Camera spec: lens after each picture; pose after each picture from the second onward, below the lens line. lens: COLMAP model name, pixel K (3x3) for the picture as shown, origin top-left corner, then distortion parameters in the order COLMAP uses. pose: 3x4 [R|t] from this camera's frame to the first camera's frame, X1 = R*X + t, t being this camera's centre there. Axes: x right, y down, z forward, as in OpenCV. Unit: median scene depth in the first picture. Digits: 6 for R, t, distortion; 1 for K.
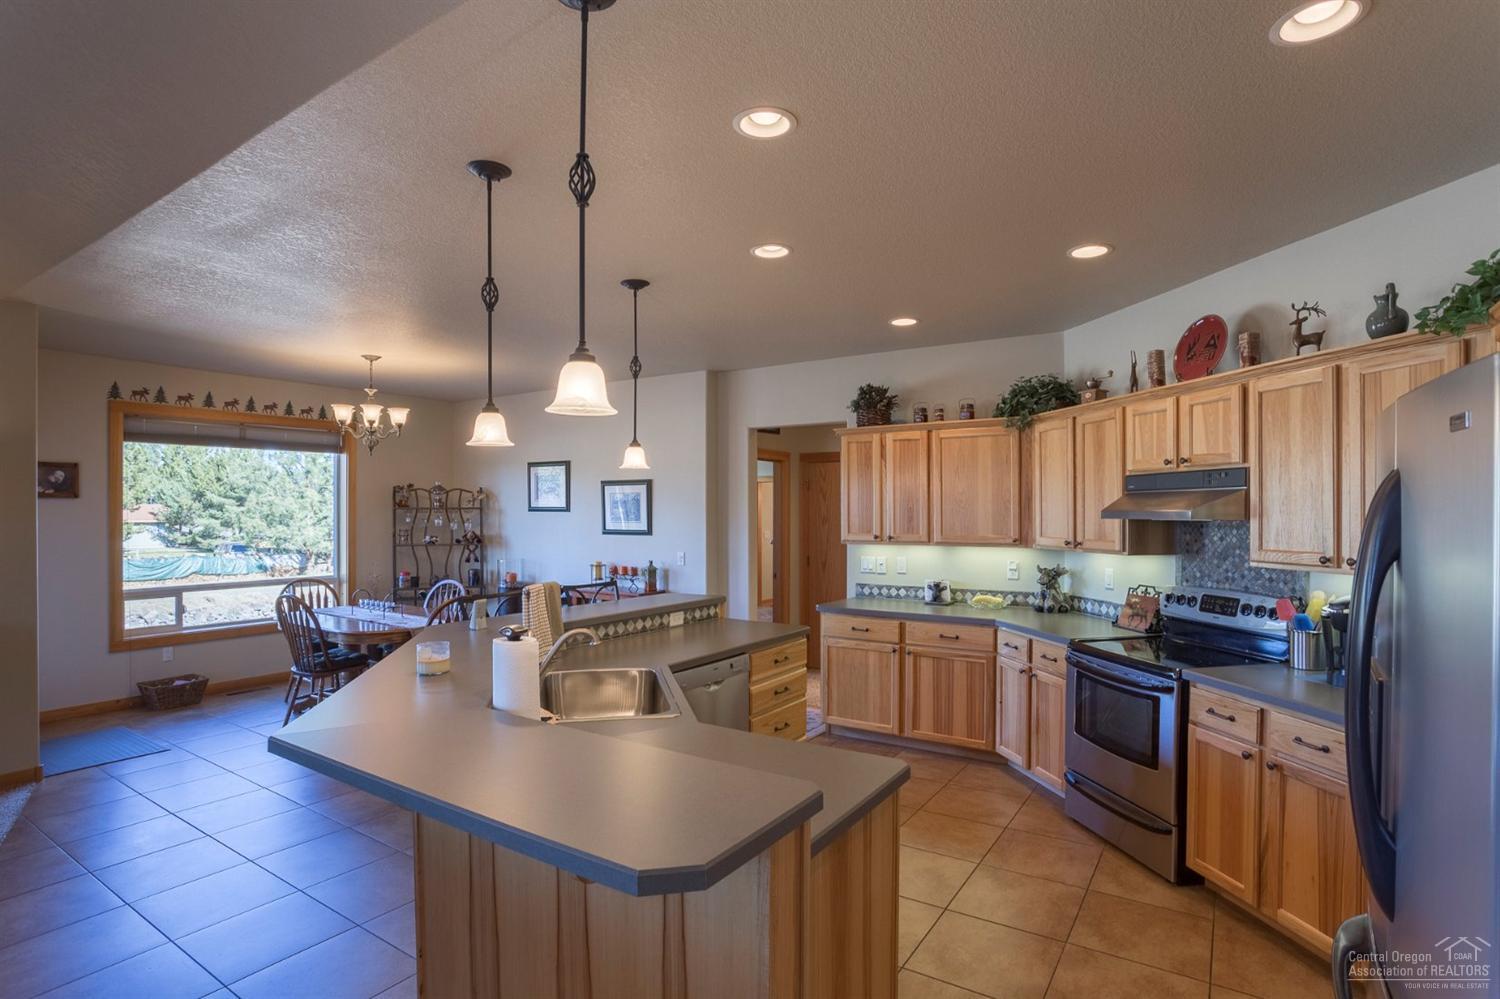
lens RADIAL K [[756.3, 0, 741.0], [0, 756.3, 510.9], [0, 0, 1]] dist [-0.001662, 0.000014]
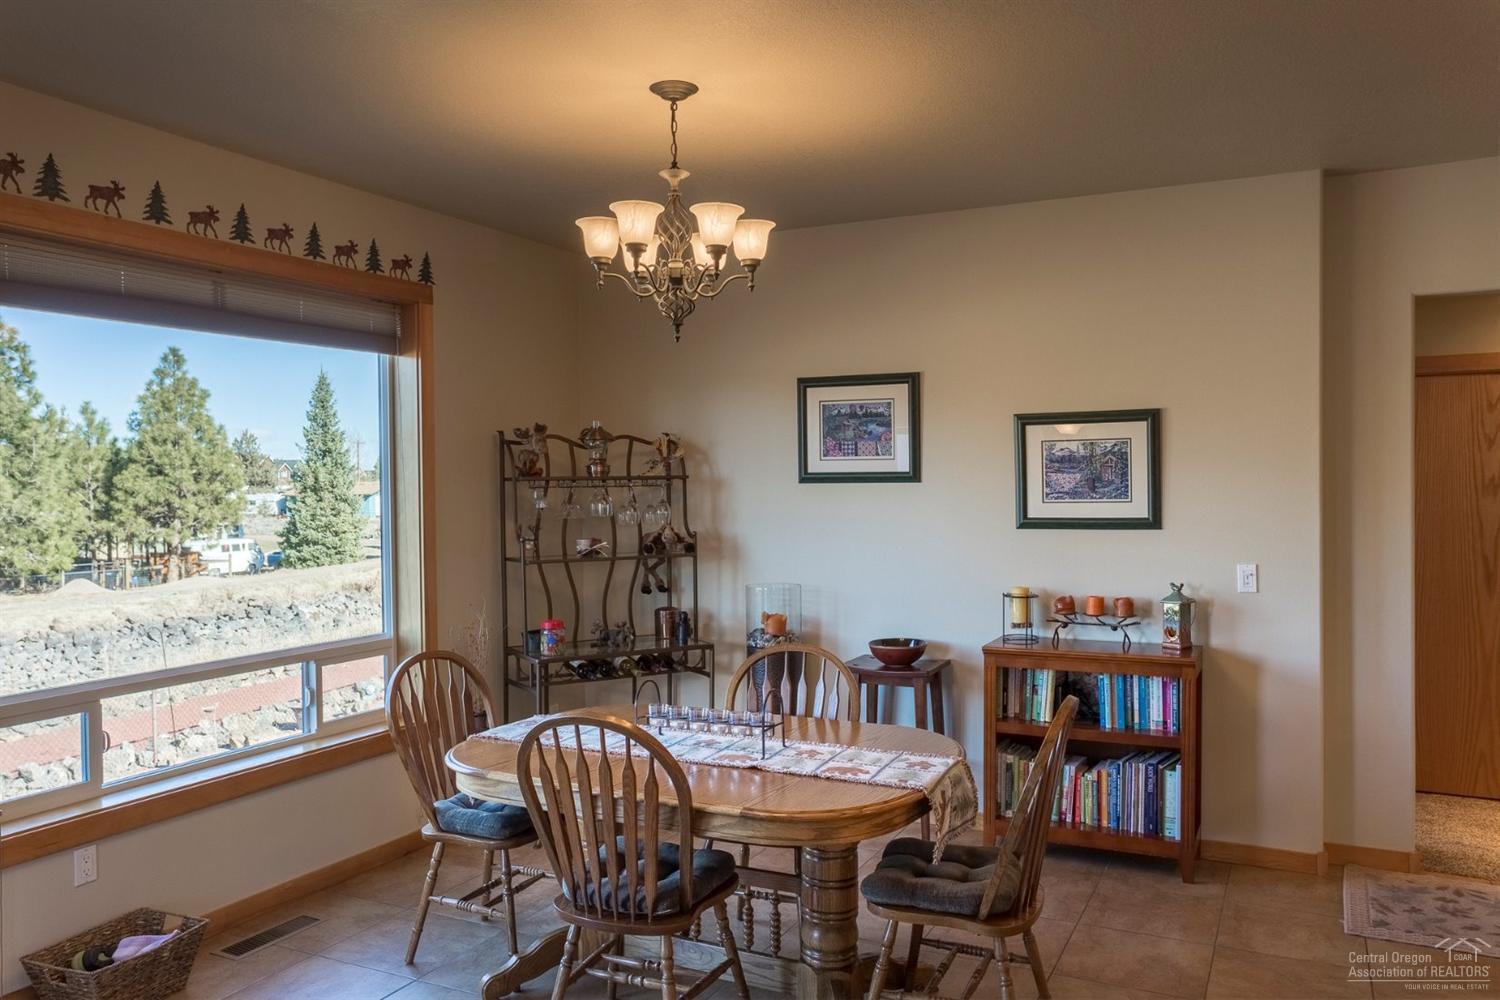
lens RADIAL K [[1095.7, 0, 751.4], [0, 1095.7, 496.0], [0, 0, 1]] dist [0.006727, 0.001647]
pose [[0.986856, -0.012954, 0.161085, -0.501489], [0.012143, 0.999908, 0.006013, 0.005141], [-0.161148, -0.003978, 0.986922, 0.394422]]
